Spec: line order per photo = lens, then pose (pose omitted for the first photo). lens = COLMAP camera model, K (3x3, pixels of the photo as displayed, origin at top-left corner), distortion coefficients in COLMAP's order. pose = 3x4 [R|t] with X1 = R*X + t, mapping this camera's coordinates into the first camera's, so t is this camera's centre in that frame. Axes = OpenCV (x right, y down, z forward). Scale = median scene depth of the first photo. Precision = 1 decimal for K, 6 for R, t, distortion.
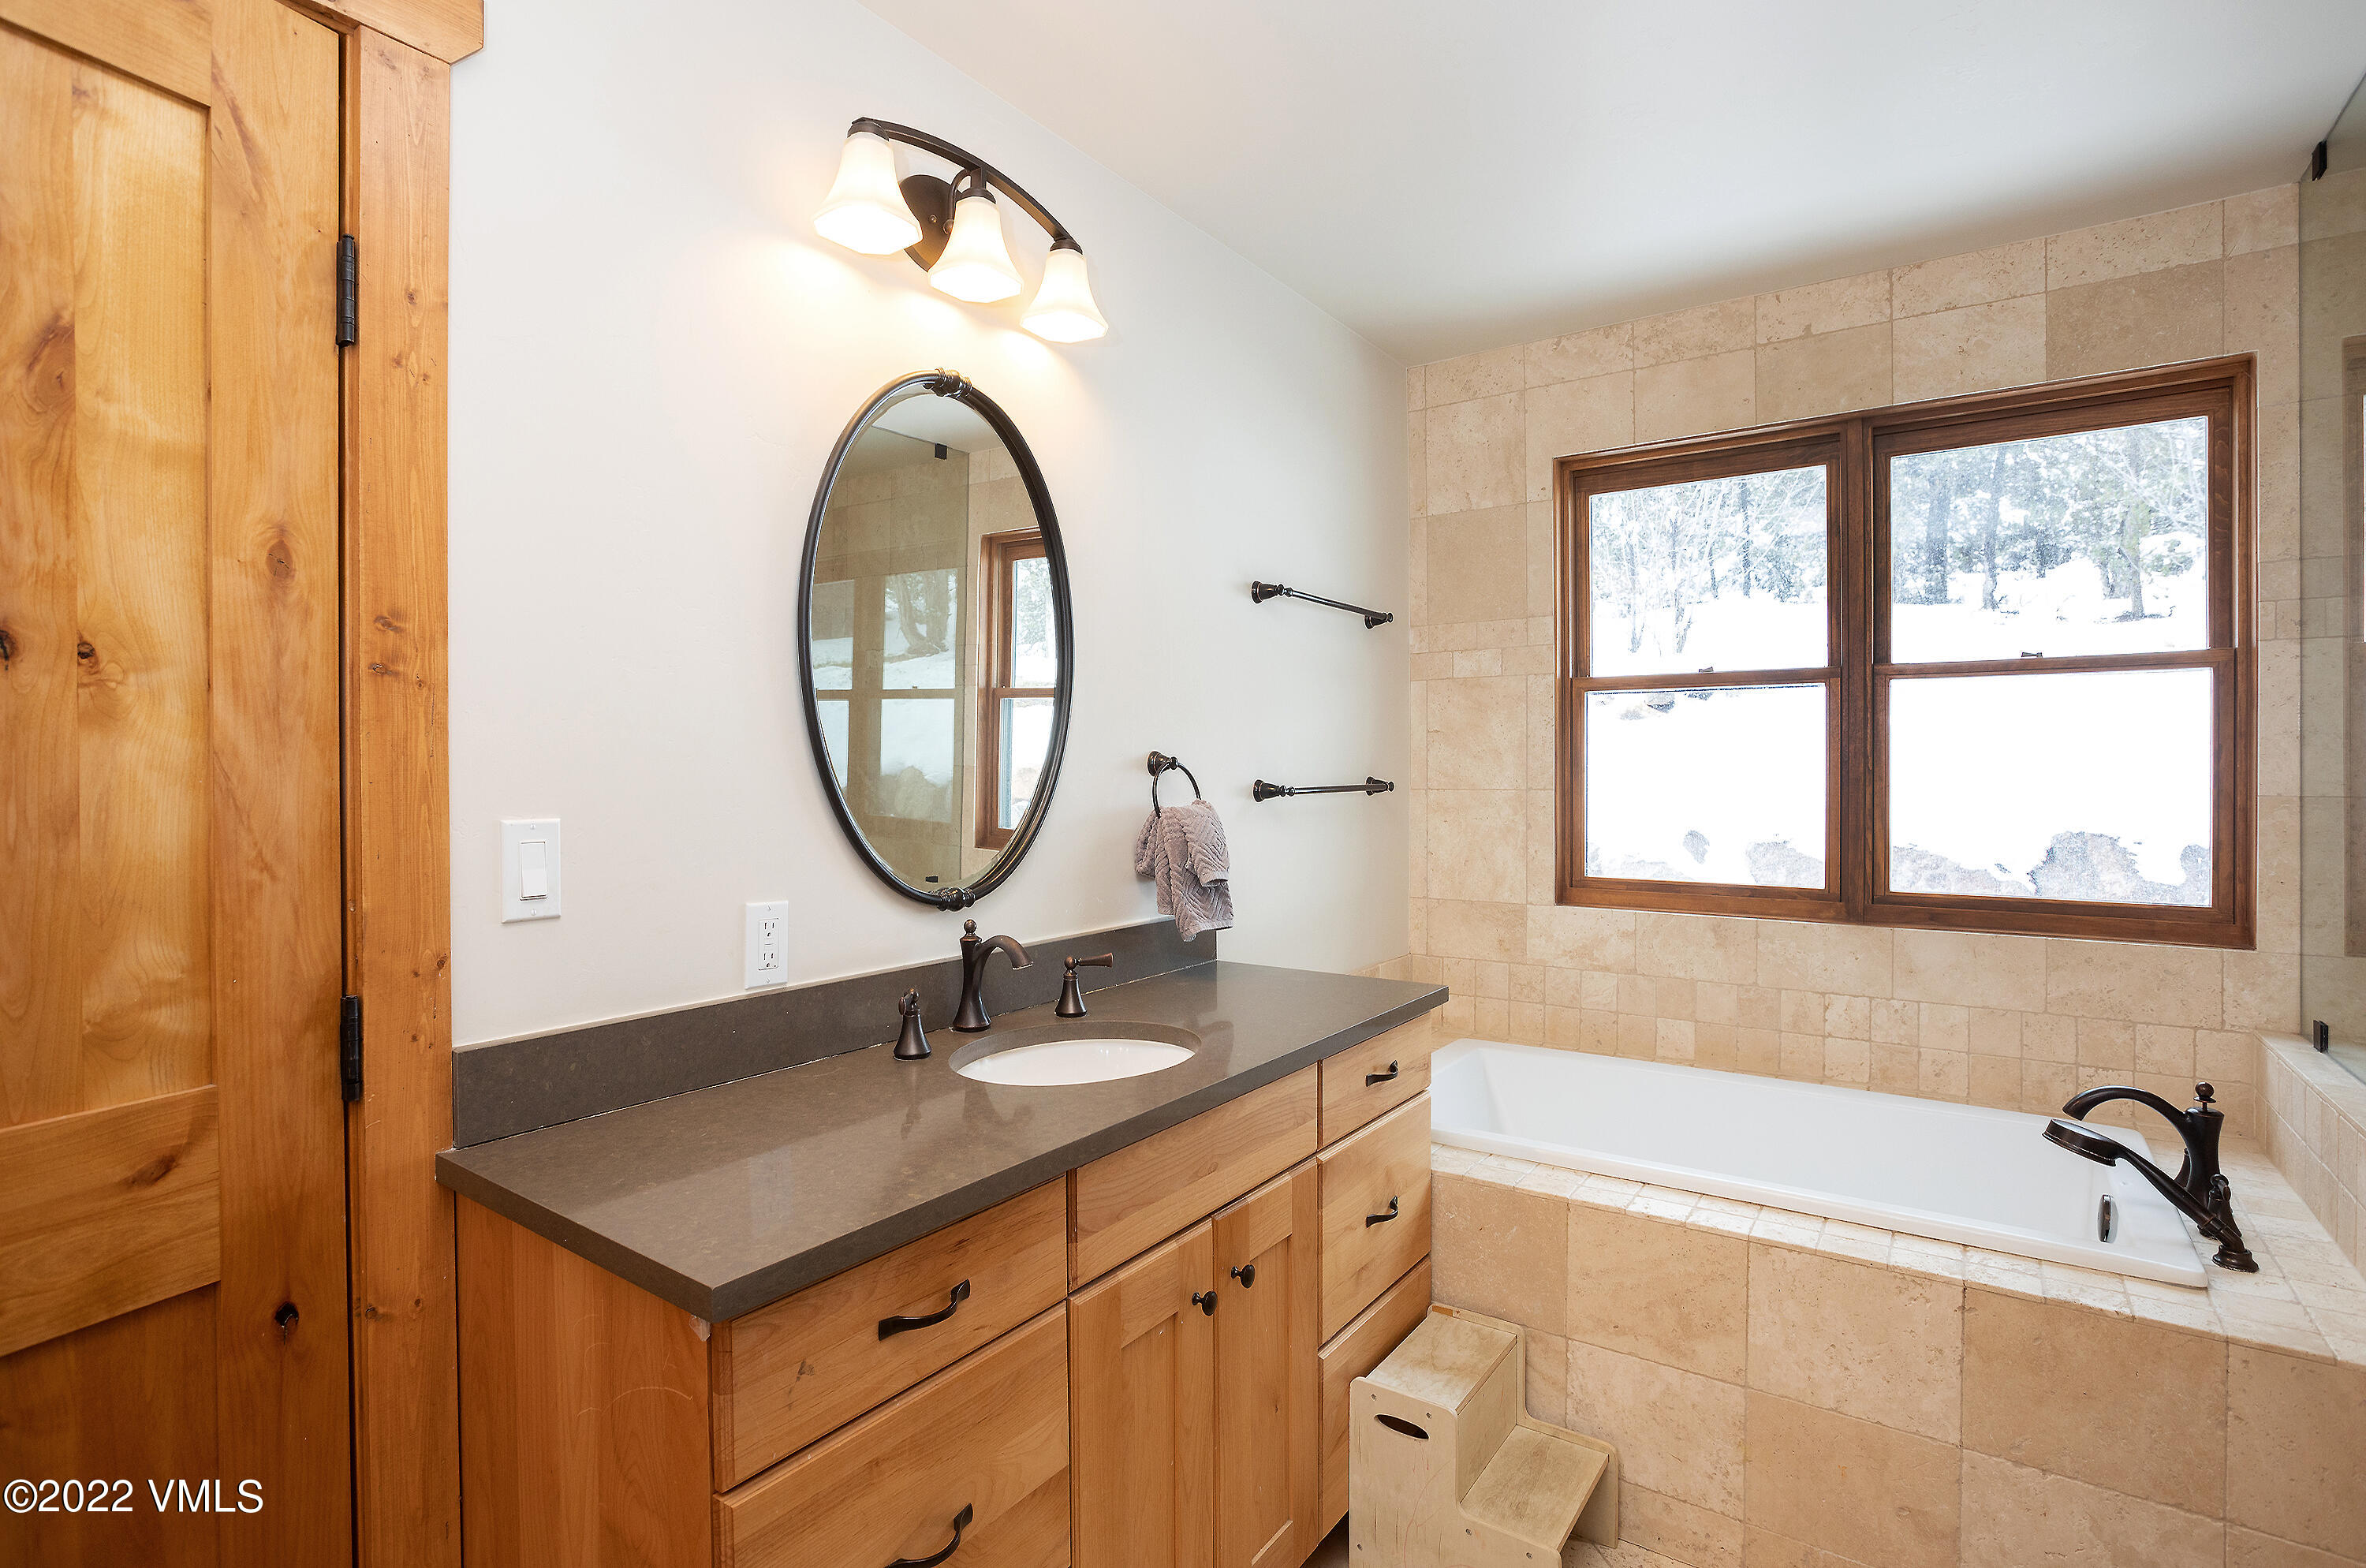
lens RADIAL K [[1120.6, 0, 1183.0], [0, 1120.6, 784.0], [0, 0, 1]] dist [-0.047680, 0.017911]
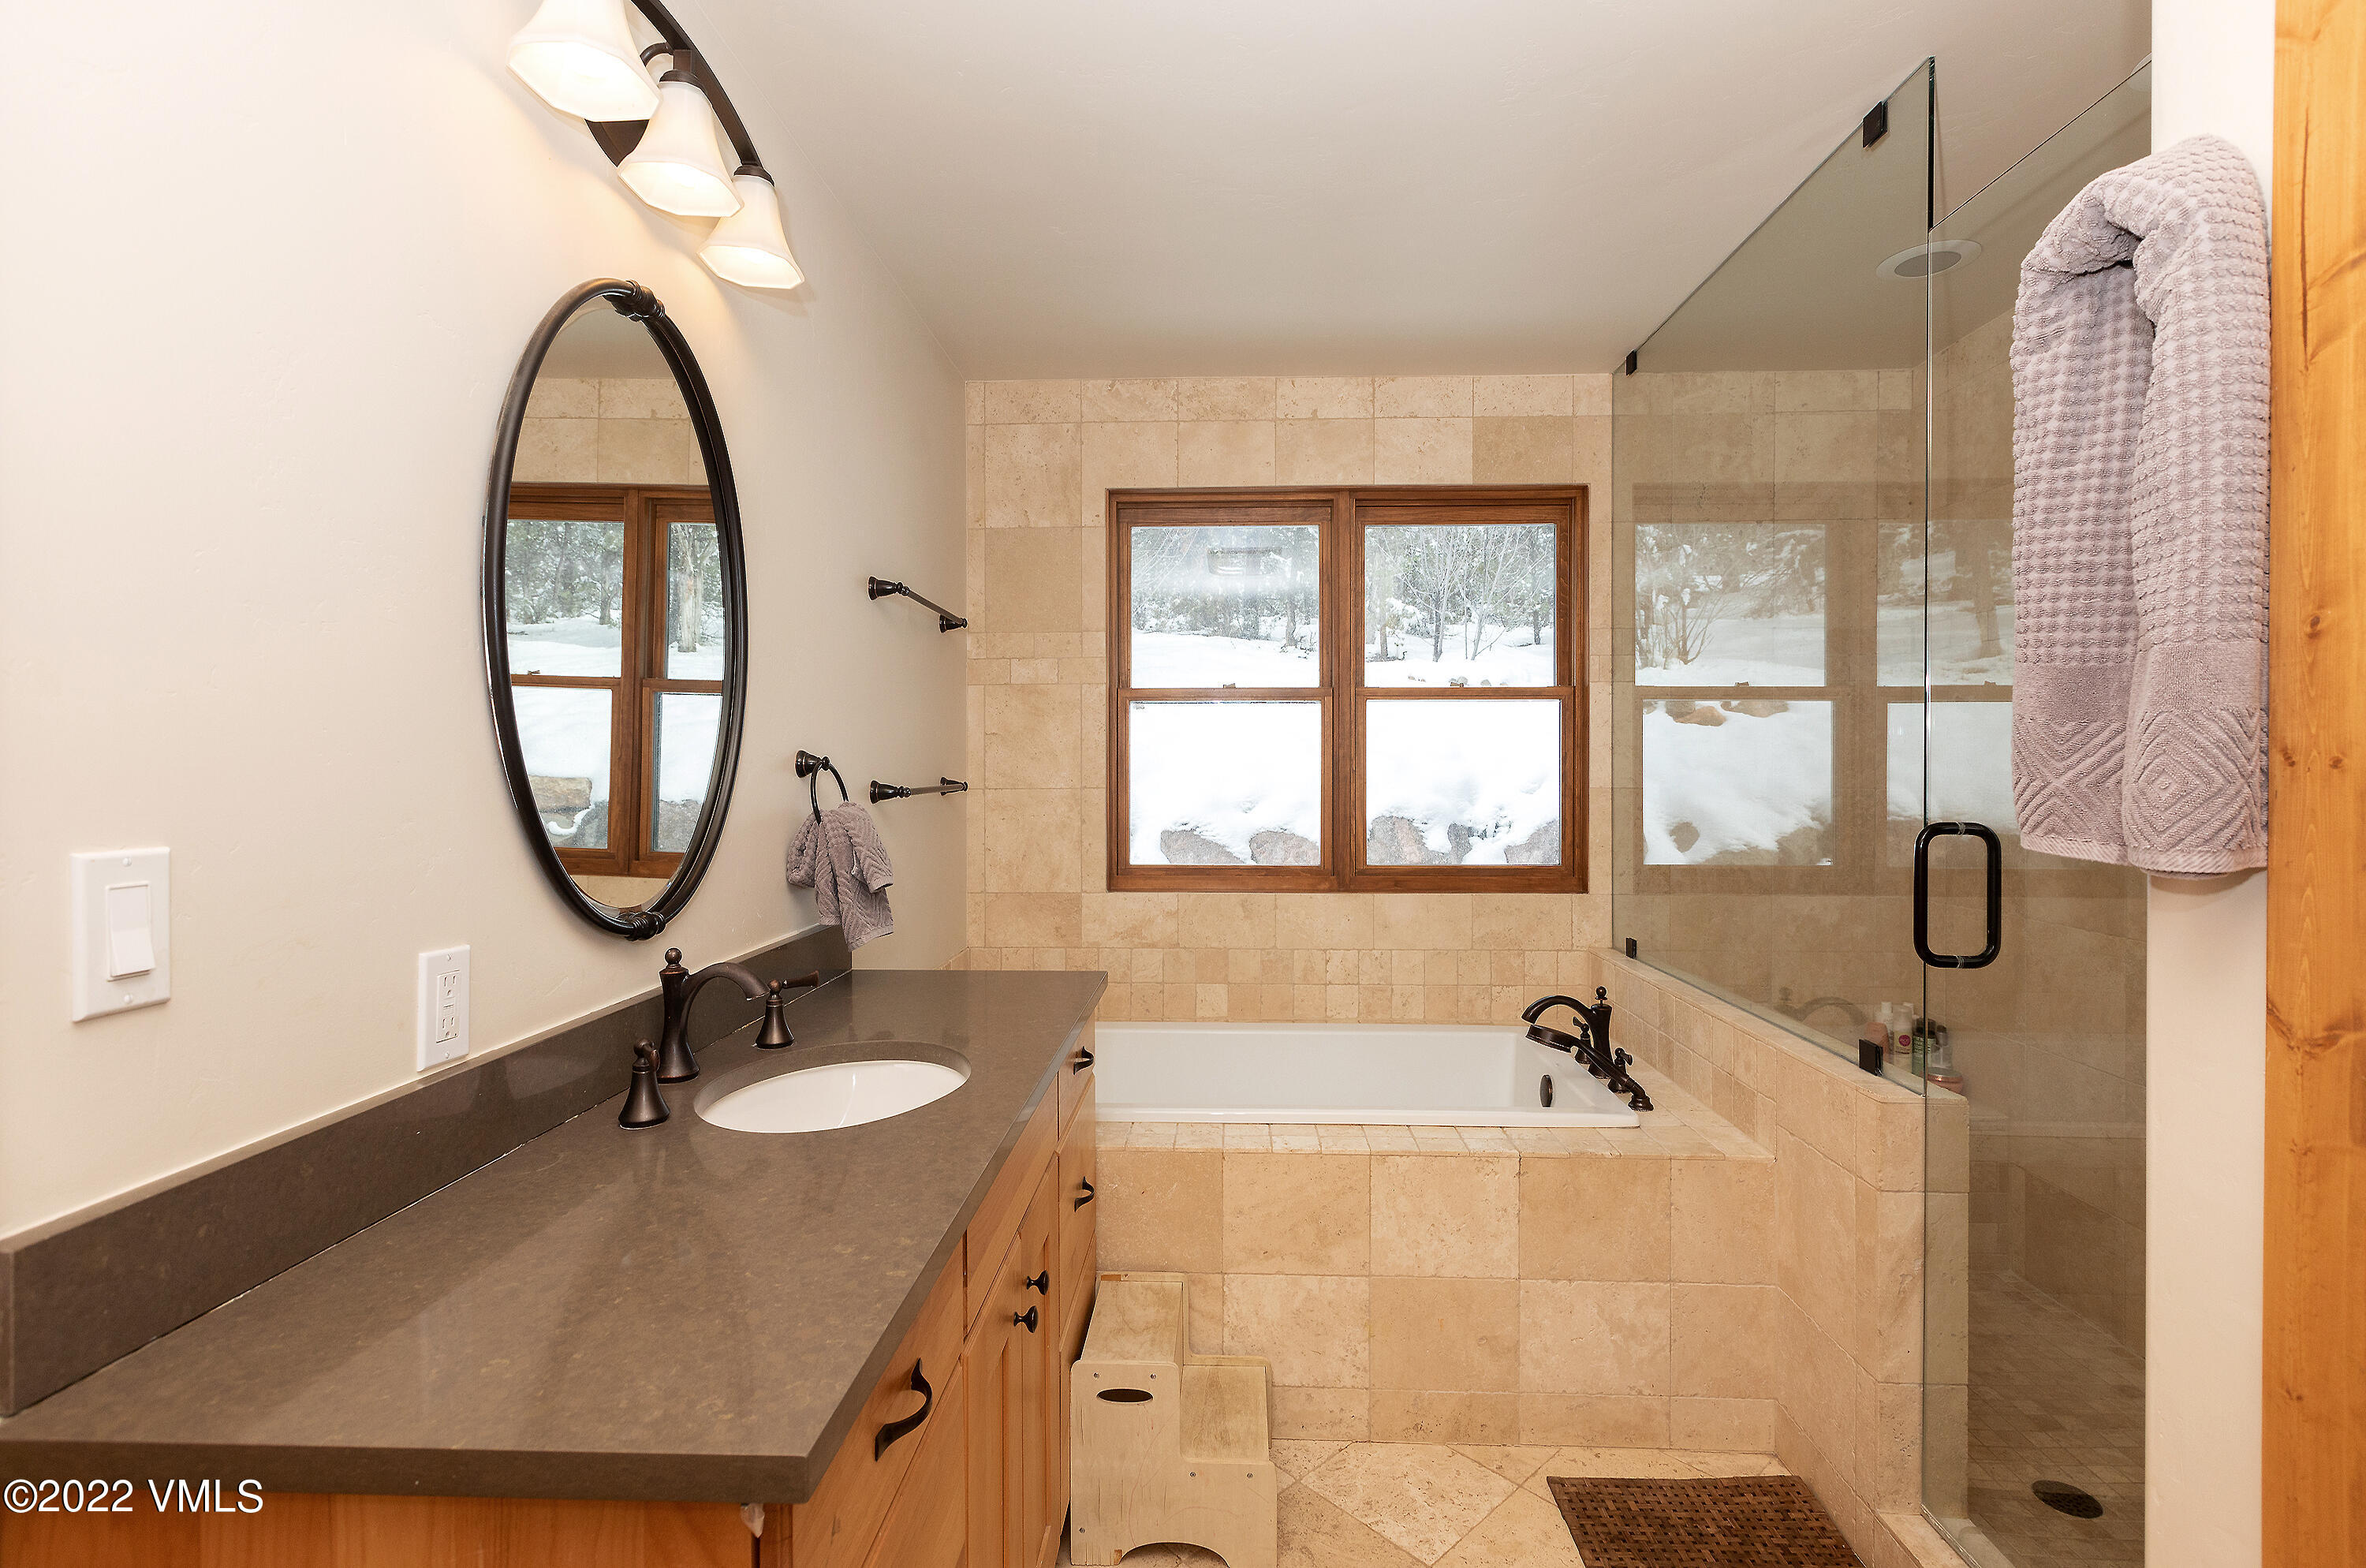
lens RADIAL K [[1057.0, 0, 1183.0], [0, 1057.0, 784.0], [0, 0, 1]] dist [0.000764, 0.000329]
pose [[0.840897, -0.007193, 0.541148, -0.234076], [0.007065, 0.999972, 0.002313, -0.001580], [-0.541150, 0.001878, 0.840924, 0.096745]]
